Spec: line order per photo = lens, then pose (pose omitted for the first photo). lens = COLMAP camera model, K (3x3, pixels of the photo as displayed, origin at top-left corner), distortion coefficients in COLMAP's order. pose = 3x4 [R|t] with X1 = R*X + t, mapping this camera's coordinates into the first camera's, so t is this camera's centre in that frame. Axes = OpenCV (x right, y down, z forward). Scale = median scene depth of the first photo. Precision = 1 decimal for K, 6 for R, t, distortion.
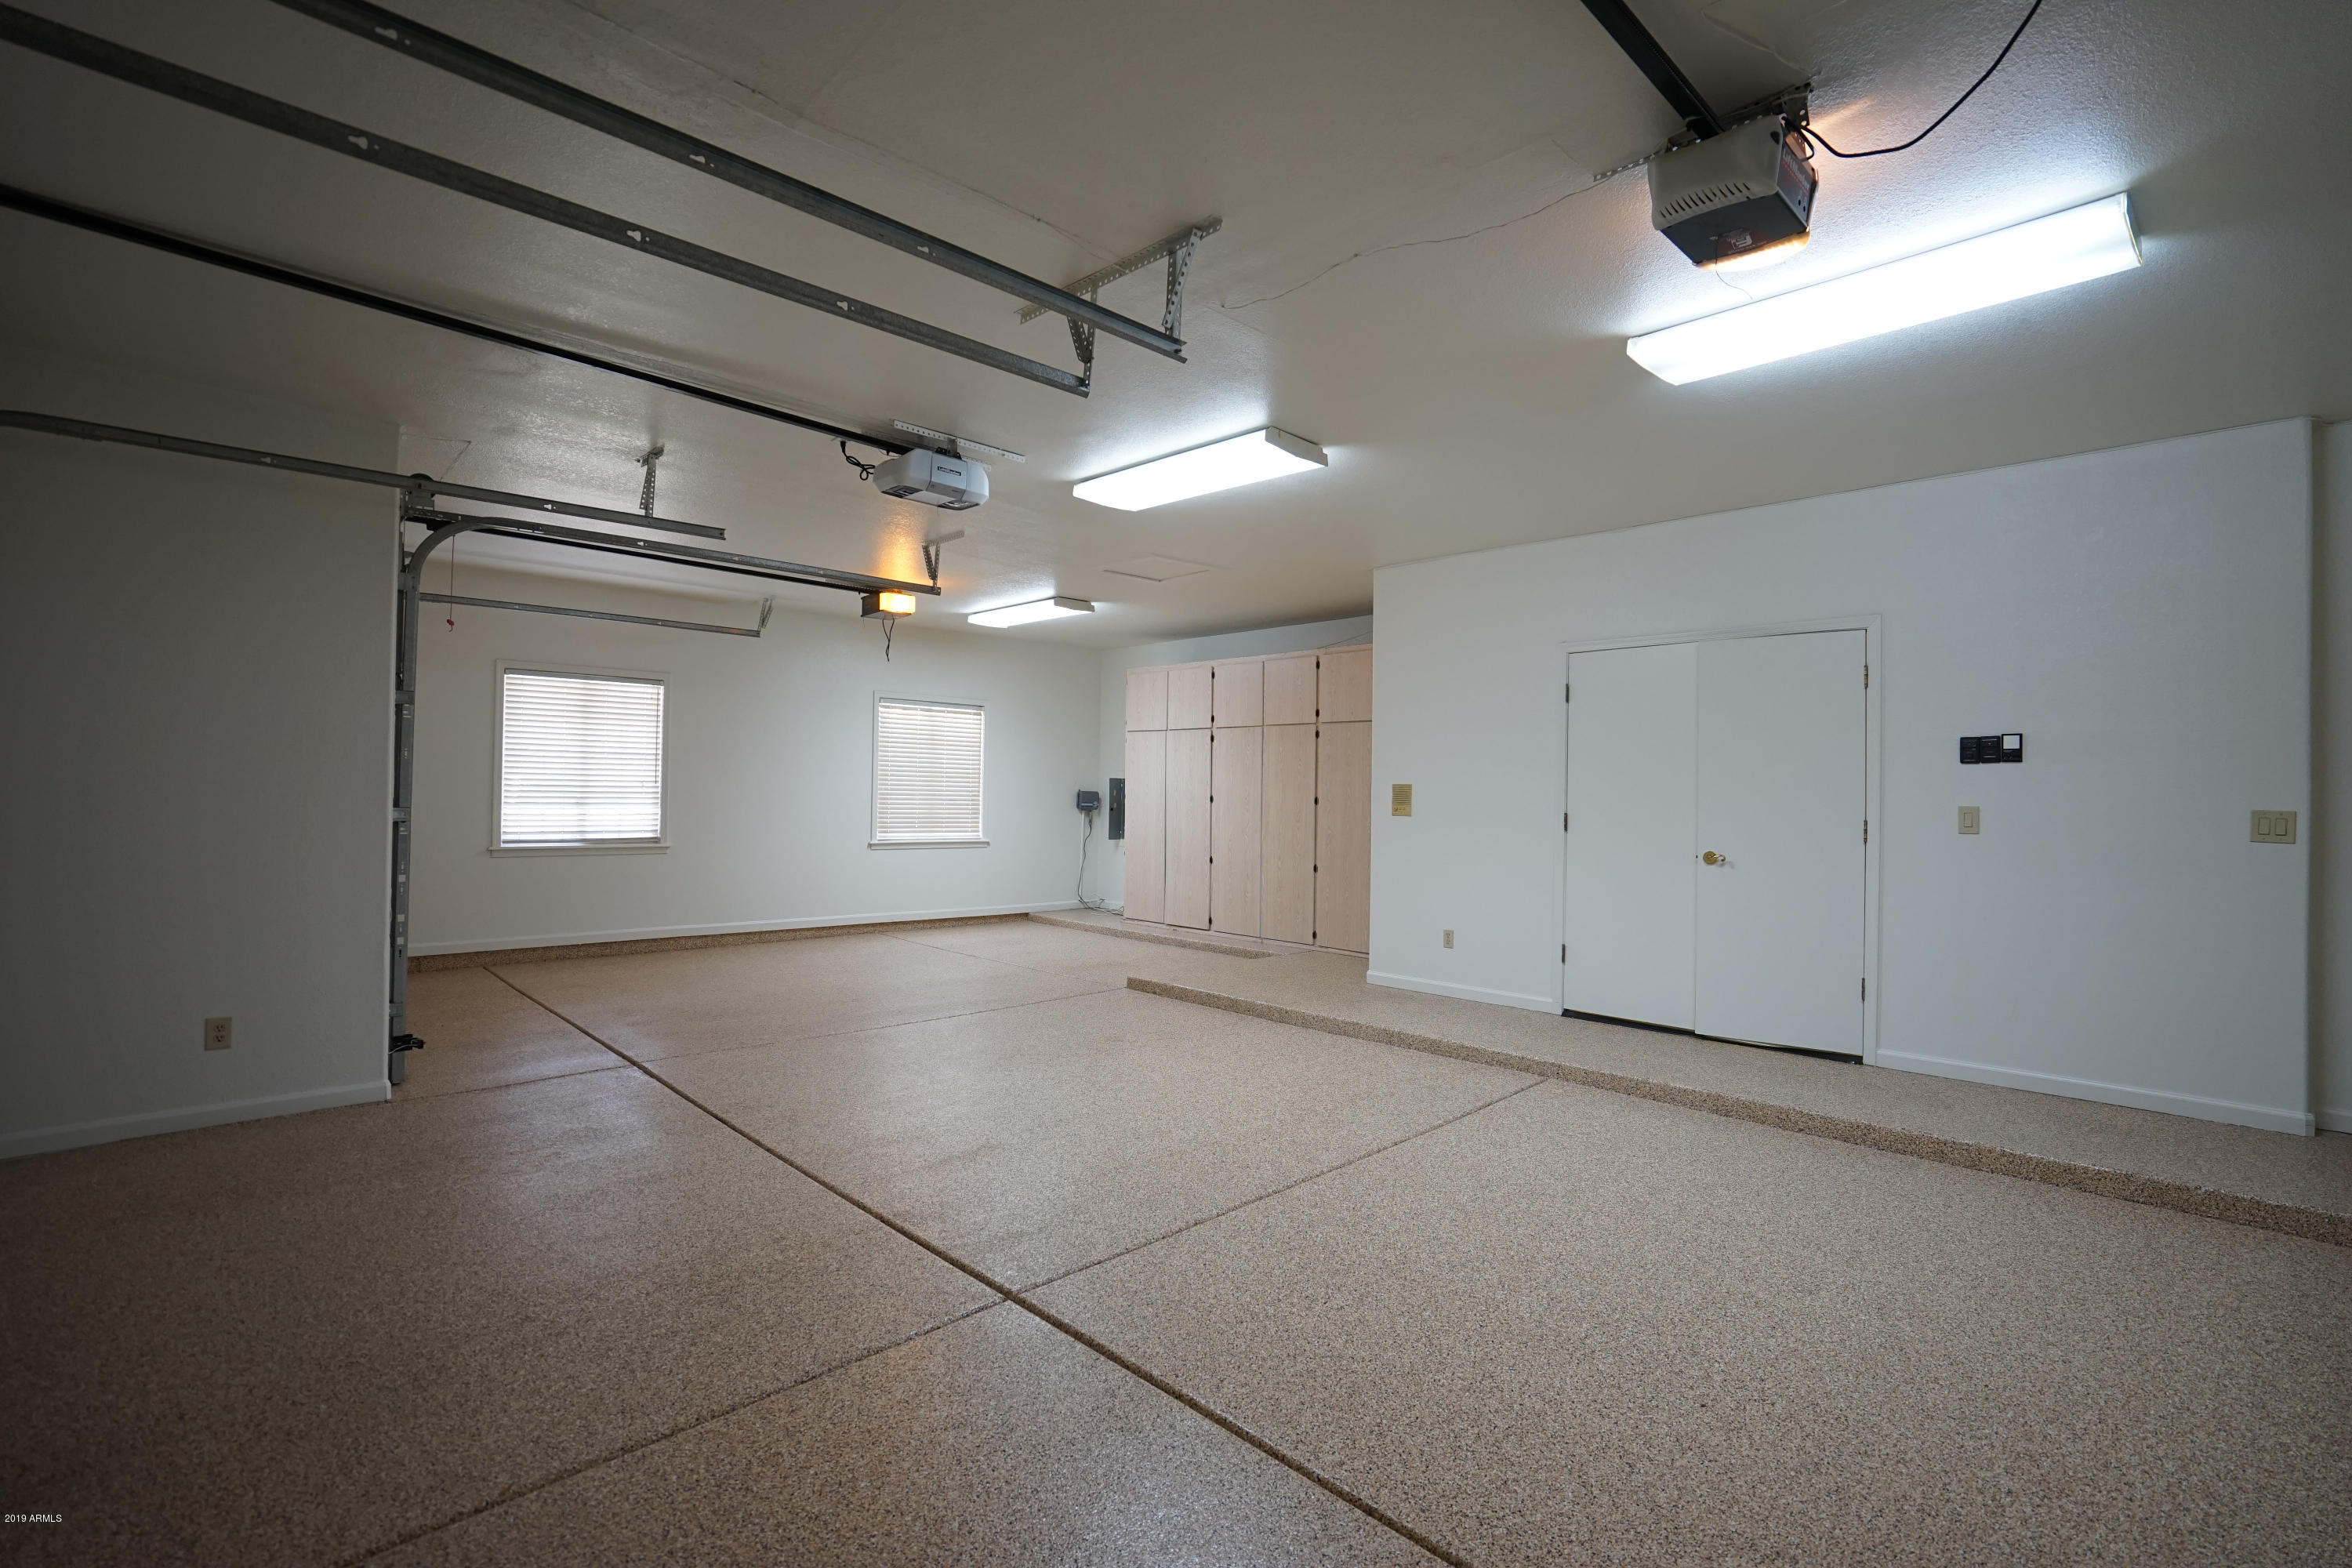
lens RADIAL K [[1077.3, 0, 1185.3], [0, 1077.3, 791.3], [0, 0, 1]] dist [-0.049159, 0.015037]
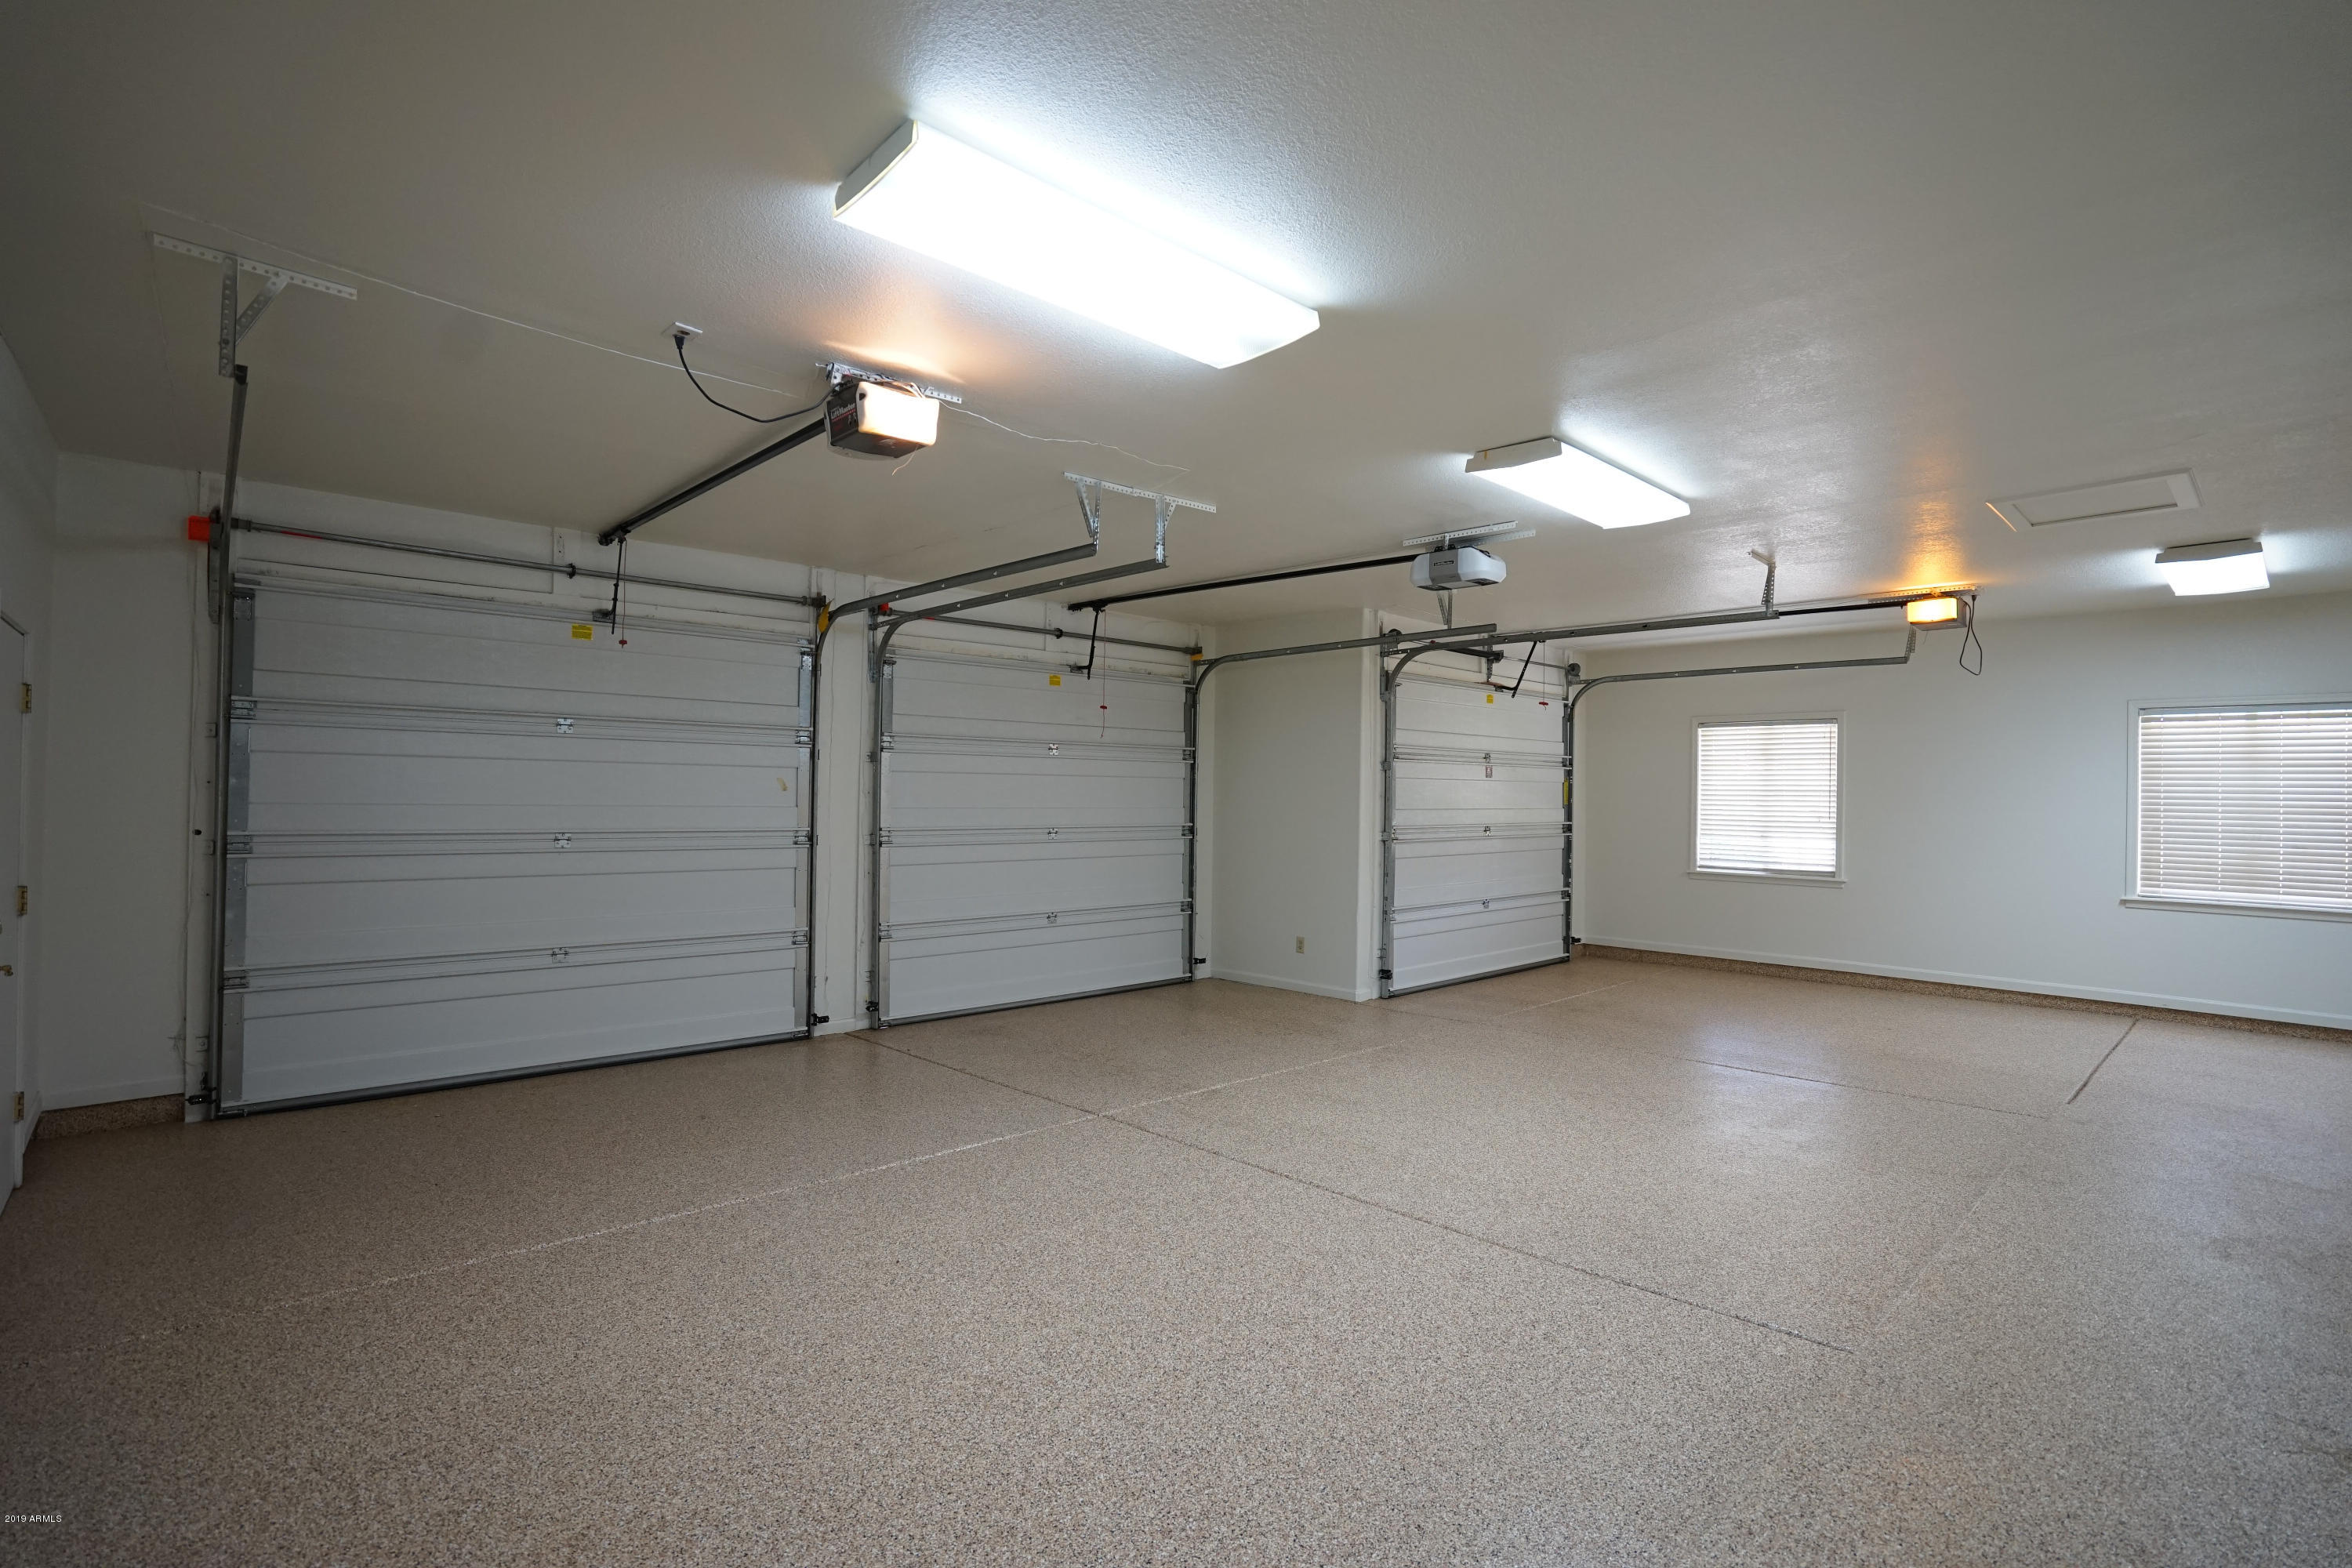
lens RADIAL K [[1077.3, 0, 1188.2], [0, 1077.3, 782.5], [0, 0, 1]] dist [-0.049159, 0.015037]
pose [[-0.004891, -0.026663, -0.999633, 0.549951], [-0.013029, 0.999561, -0.026598, -0.007498], [0.999903, 0.012894, -0.005236, 0.394605]]
